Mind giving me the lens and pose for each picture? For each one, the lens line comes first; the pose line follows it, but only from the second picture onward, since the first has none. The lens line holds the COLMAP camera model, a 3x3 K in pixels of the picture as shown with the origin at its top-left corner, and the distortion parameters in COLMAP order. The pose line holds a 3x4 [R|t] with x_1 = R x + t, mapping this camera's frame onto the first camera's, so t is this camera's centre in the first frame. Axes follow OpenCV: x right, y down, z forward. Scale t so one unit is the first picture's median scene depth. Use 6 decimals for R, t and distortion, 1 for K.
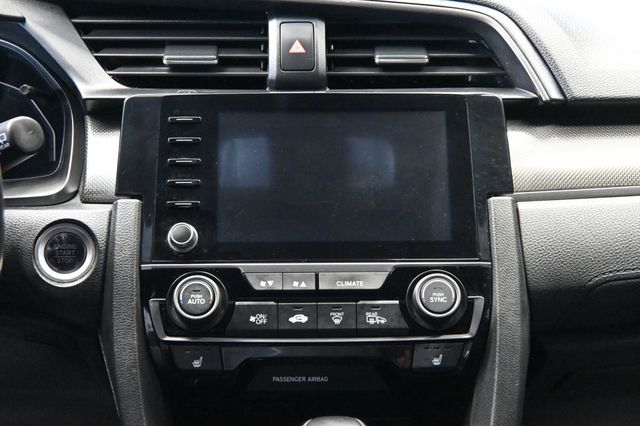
lens RADIAL K [[1297.2, 0, 323.1], [0, 1297.2, 212.4], [0, 0, 1]] dist [0.013718, 0.000000]
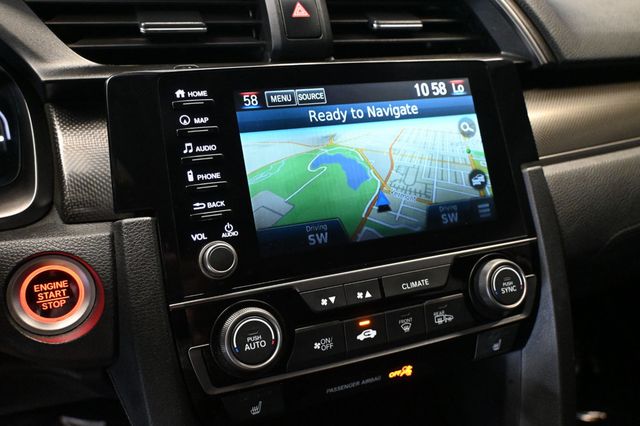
lens RADIAL K [[549.3, 0, 324.3], [0, 549.3, 214.9], [0, 0, 1]] dist [0.010577, -0.030352]
pose [[0.940433, -0.119696, 0.318211, -0.147252], [0.062552, 0.980913, 0.184109, -0.062659], [-0.334175, -0.153237, 0.929971, 0.662788]]
